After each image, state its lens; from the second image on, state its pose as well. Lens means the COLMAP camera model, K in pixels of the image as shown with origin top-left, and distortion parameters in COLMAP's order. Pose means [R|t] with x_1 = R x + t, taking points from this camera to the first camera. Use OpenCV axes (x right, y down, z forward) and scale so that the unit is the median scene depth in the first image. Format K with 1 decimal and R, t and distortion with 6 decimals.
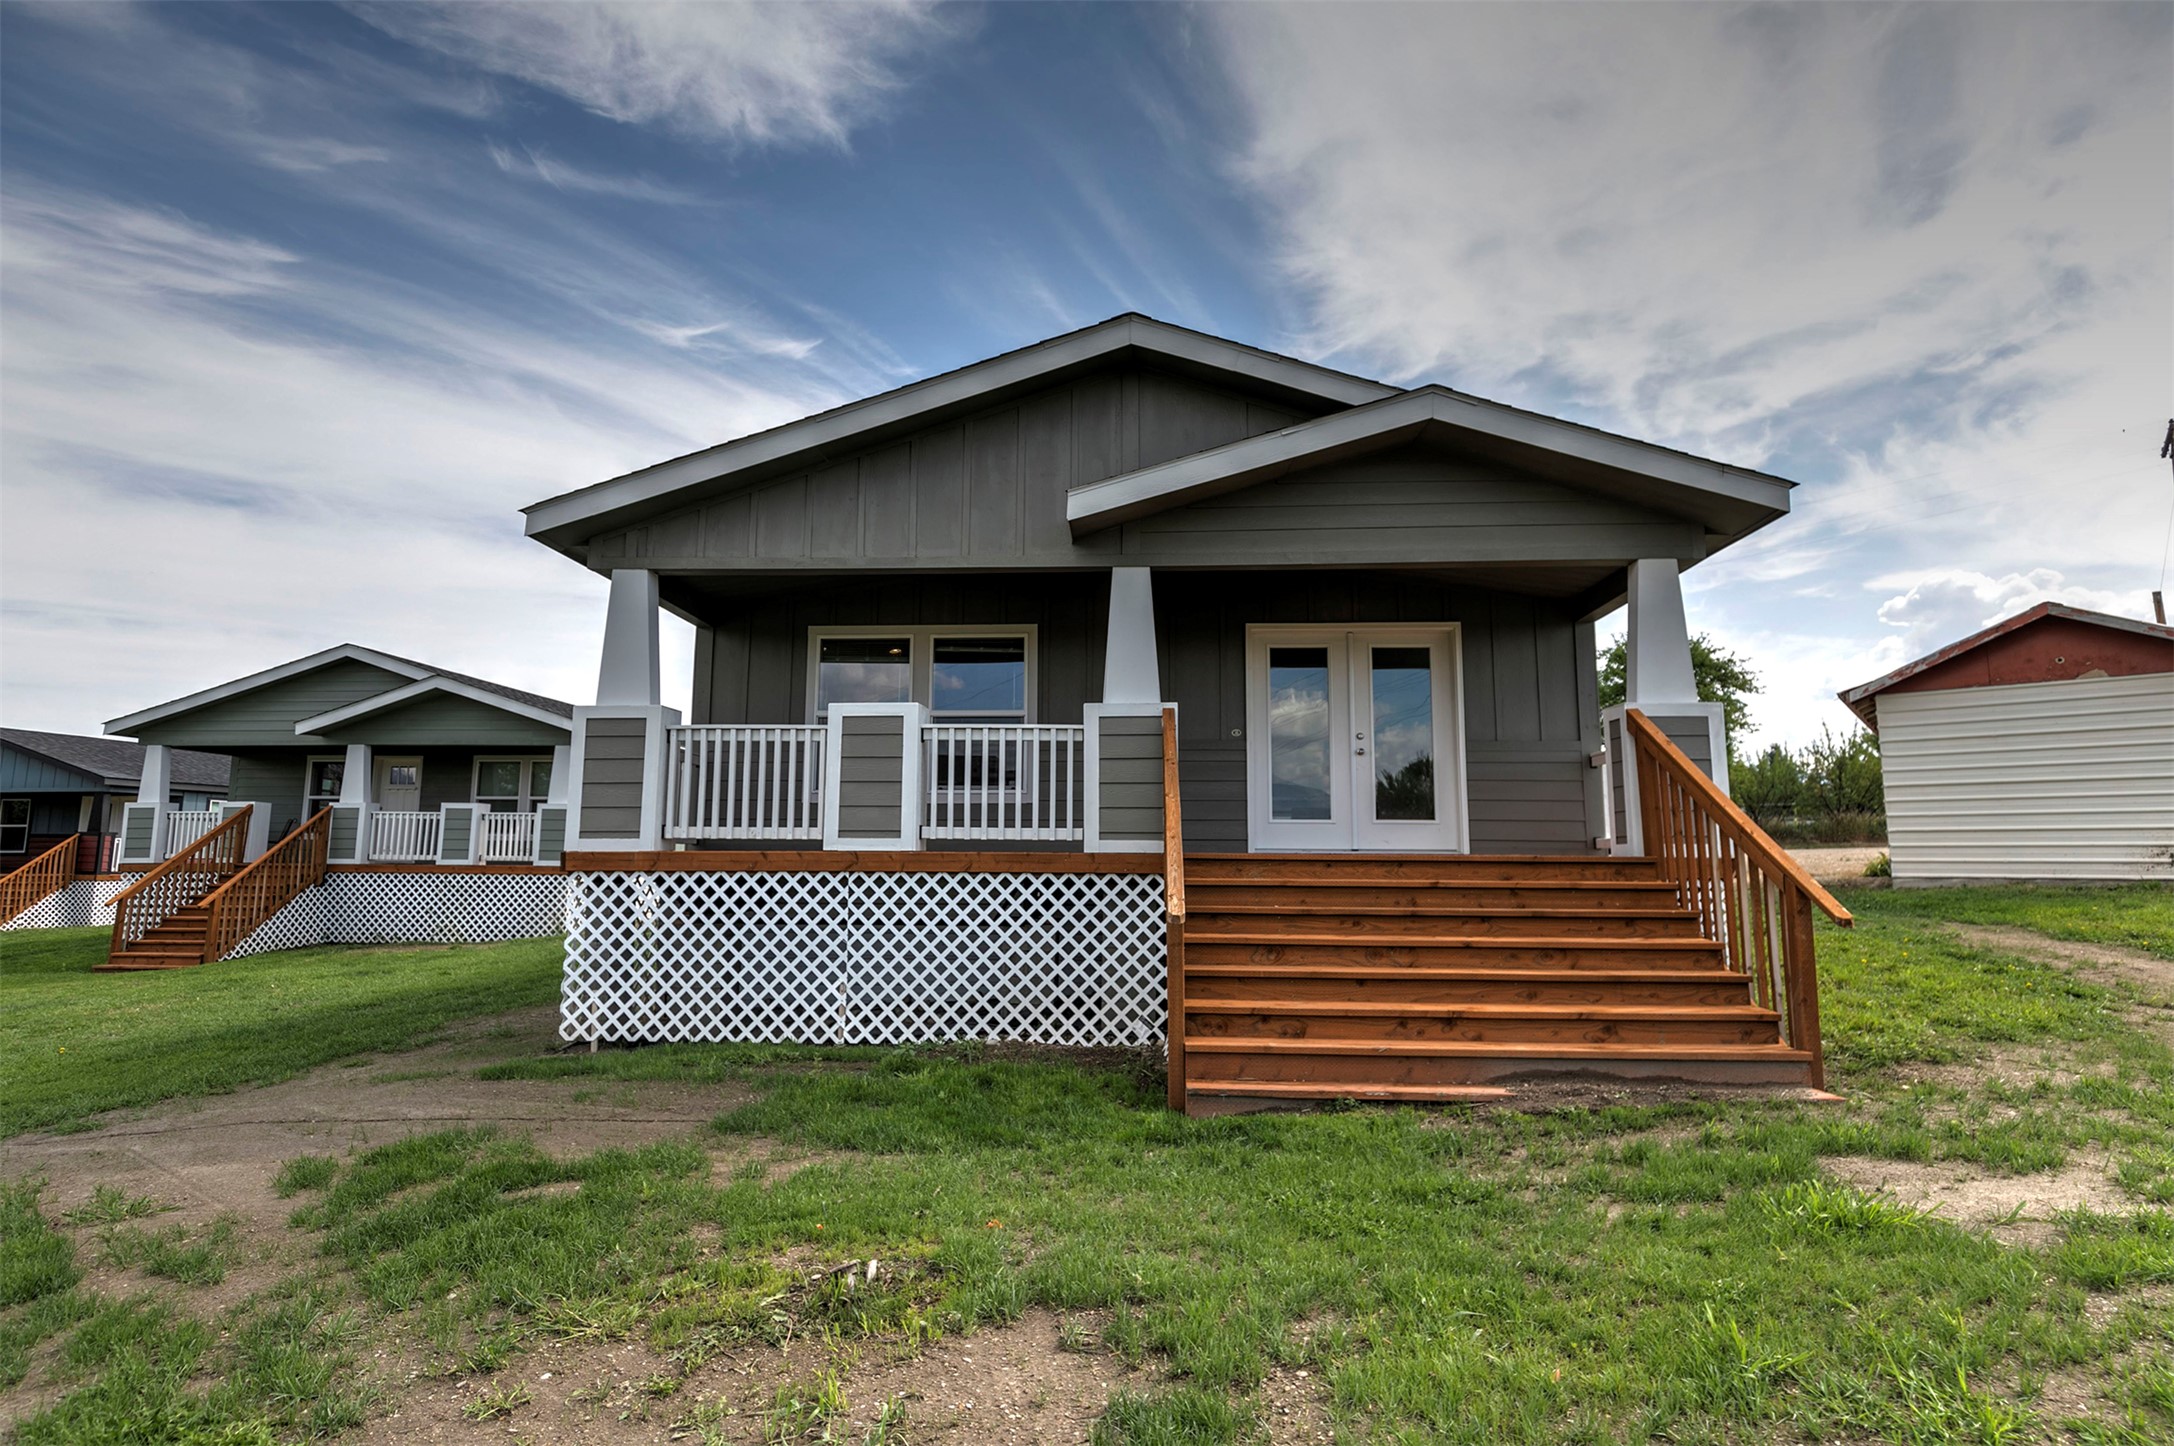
lens RADIAL K [[1065.0, 0, 1050.7], [0, 1065.0, 724.8], [0, 0, 1]] dist [-0.002987, 0.000497]
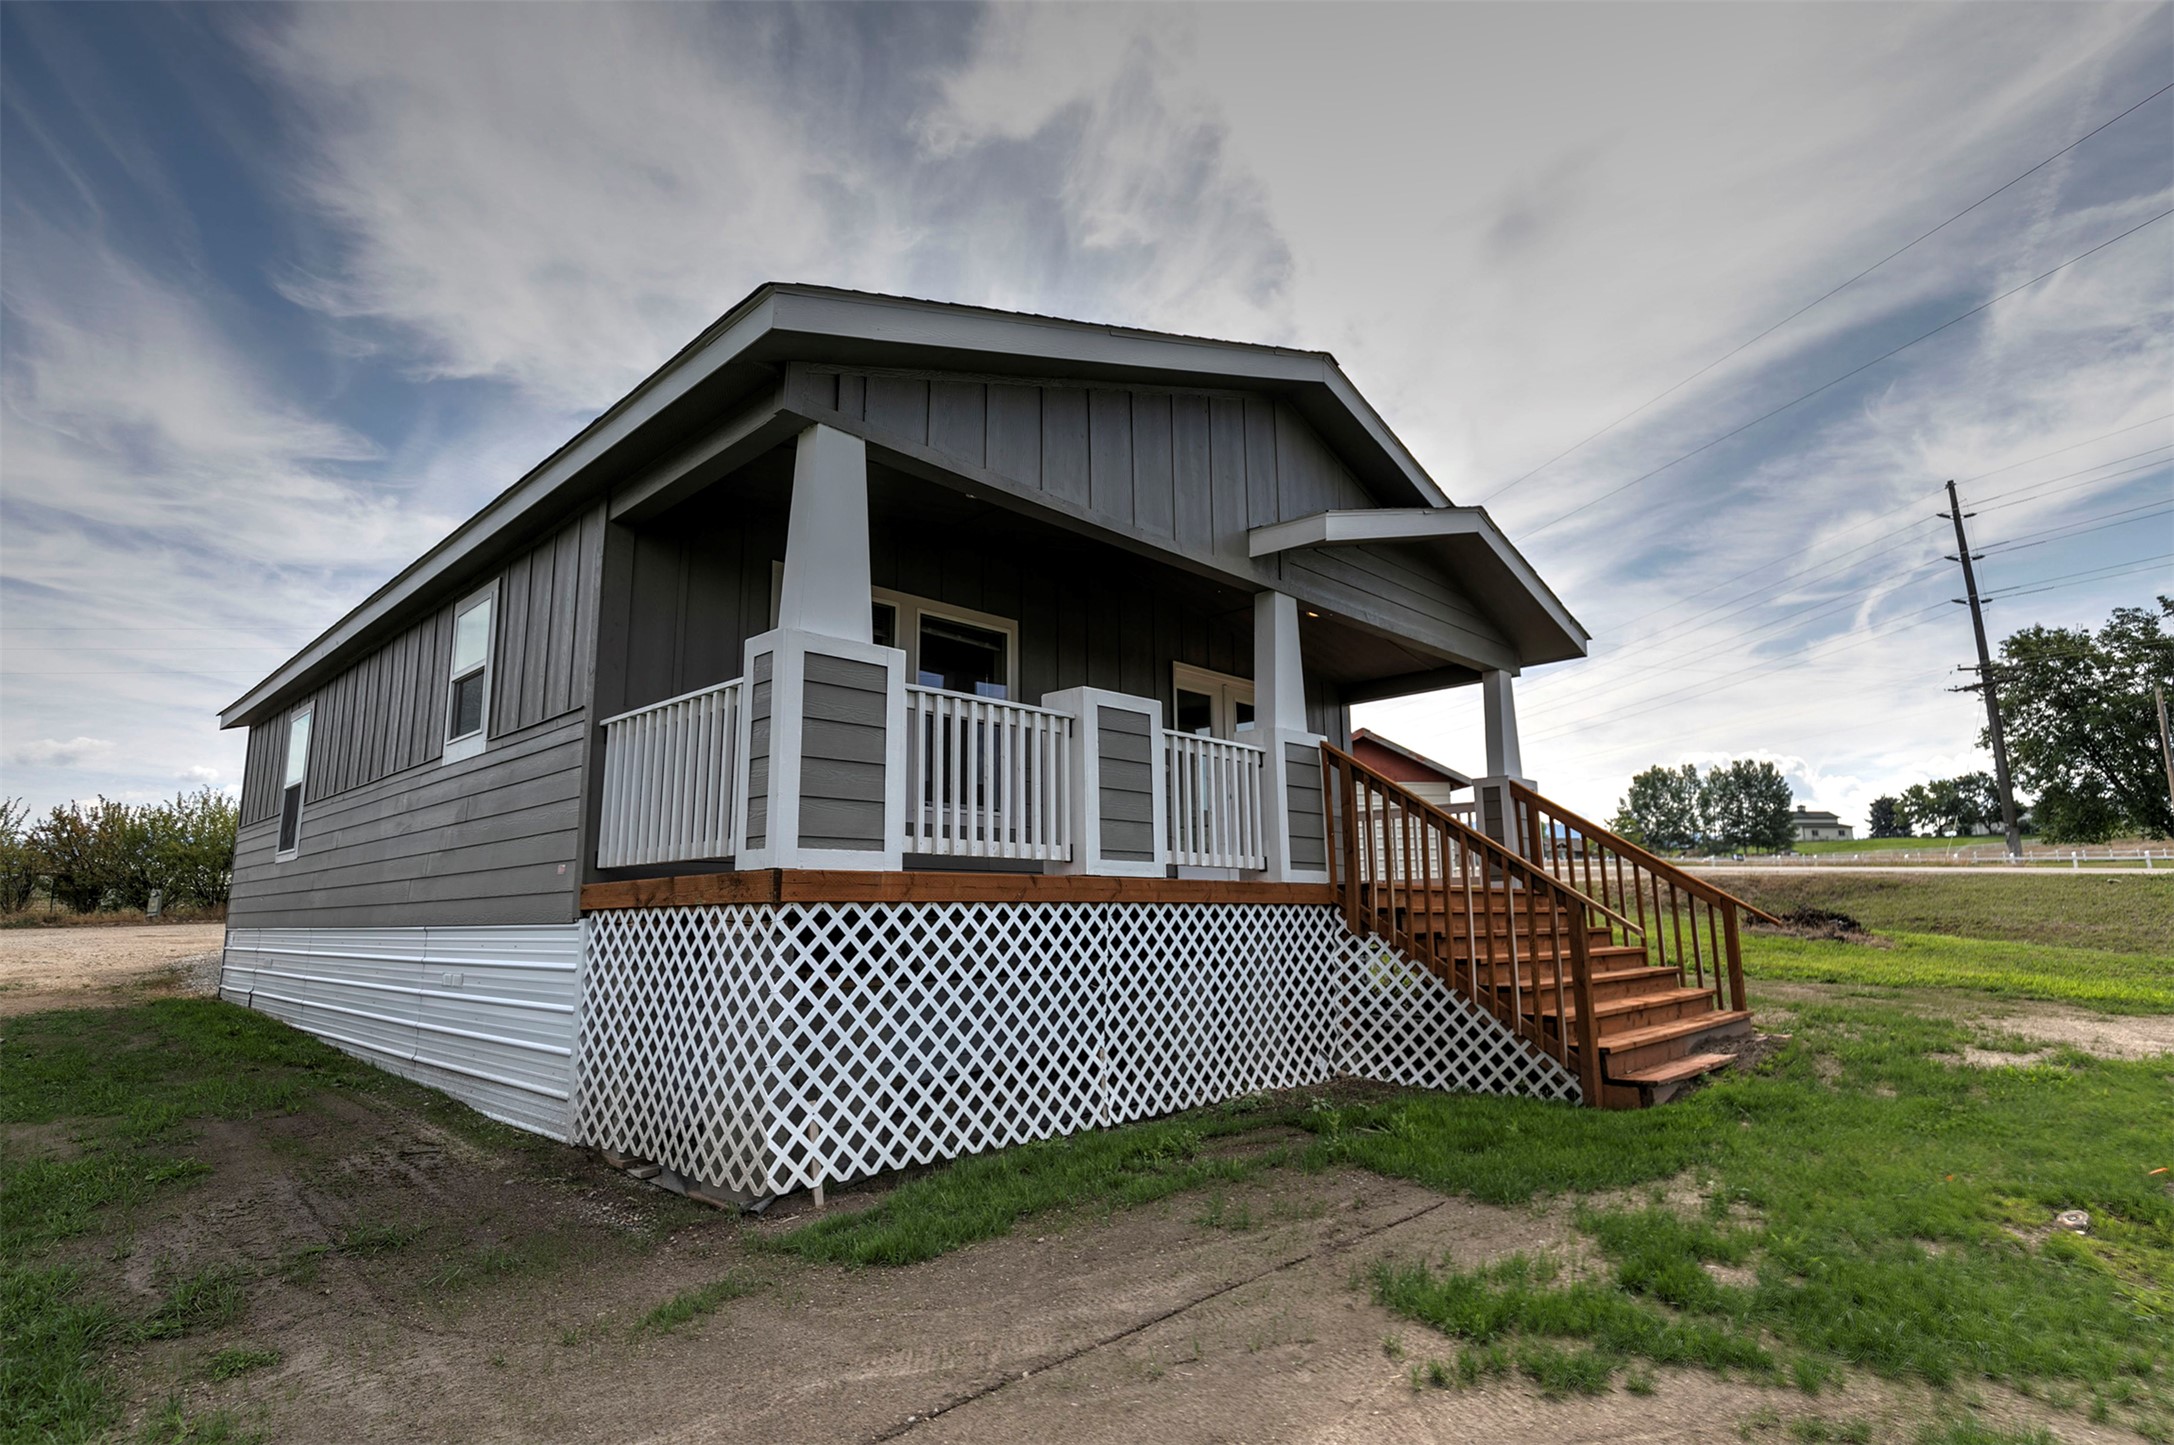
lens RADIAL K [[1119.5, 0, 1067.5], [0, 1119.5, 711.5], [0, 0, 1]] dist [0.000878, 0.000558]
pose [[0.647159, 0.128968, 0.751367, -0.844672], [-0.084976, 0.991648, -0.097020, 0.080419], [-0.757604, -0.001061, 0.652713, 0.479989]]
